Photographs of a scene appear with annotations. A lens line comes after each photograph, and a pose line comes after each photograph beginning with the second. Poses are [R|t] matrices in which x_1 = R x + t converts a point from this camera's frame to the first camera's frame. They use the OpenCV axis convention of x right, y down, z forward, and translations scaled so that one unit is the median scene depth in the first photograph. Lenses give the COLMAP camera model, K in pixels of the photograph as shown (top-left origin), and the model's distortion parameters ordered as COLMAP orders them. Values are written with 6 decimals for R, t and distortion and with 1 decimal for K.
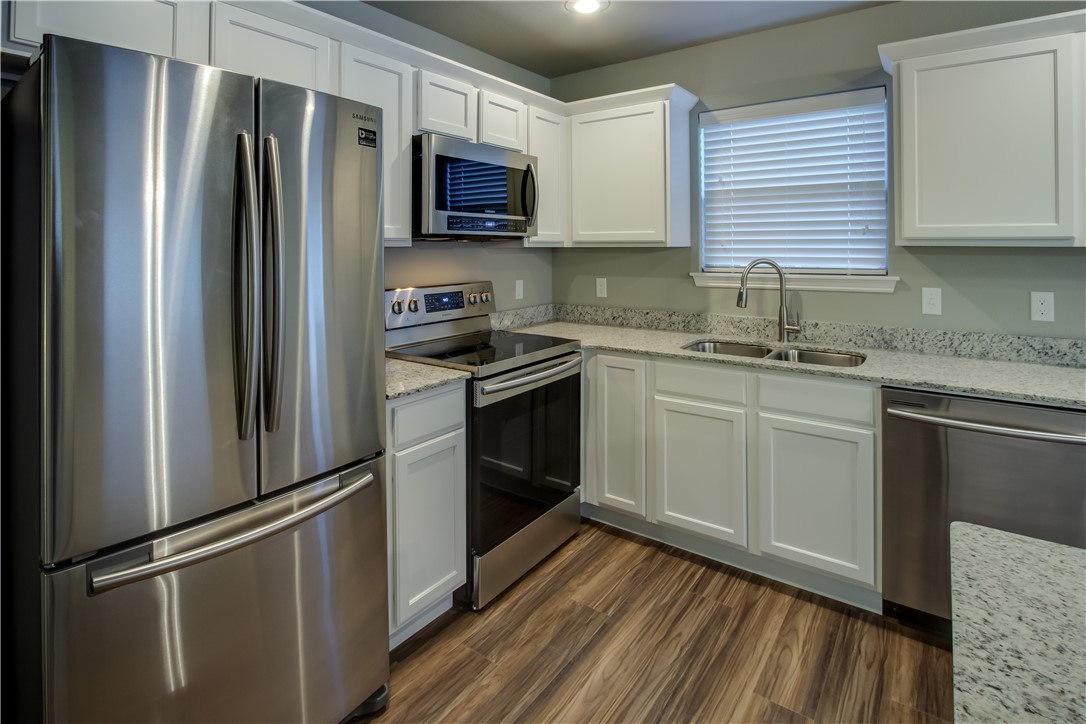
lens RADIAL K [[566.0, 0, 525.3], [0, 566.0, 237.3], [0, 0, 1]] dist [-0.001945, -0.000634]
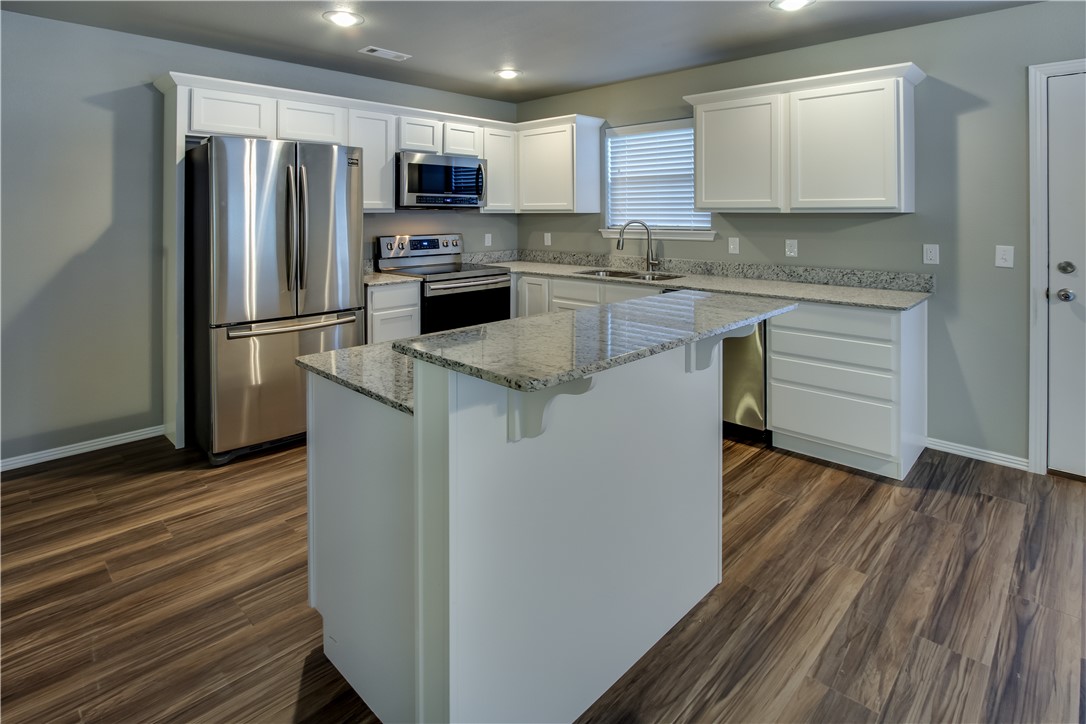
lens RADIAL K [[629.9, 0, 709.8], [0, 629.9, 208.2], [0, 0, 1]] dist [-0.002999, -0.000799]
pose [[0.998676, 0.000754, 0.051443, 0.578007], [-0.001143, 0.999971, 0.007539, -0.011723], [-0.051436, -0.007588, 0.998647, -0.888628]]
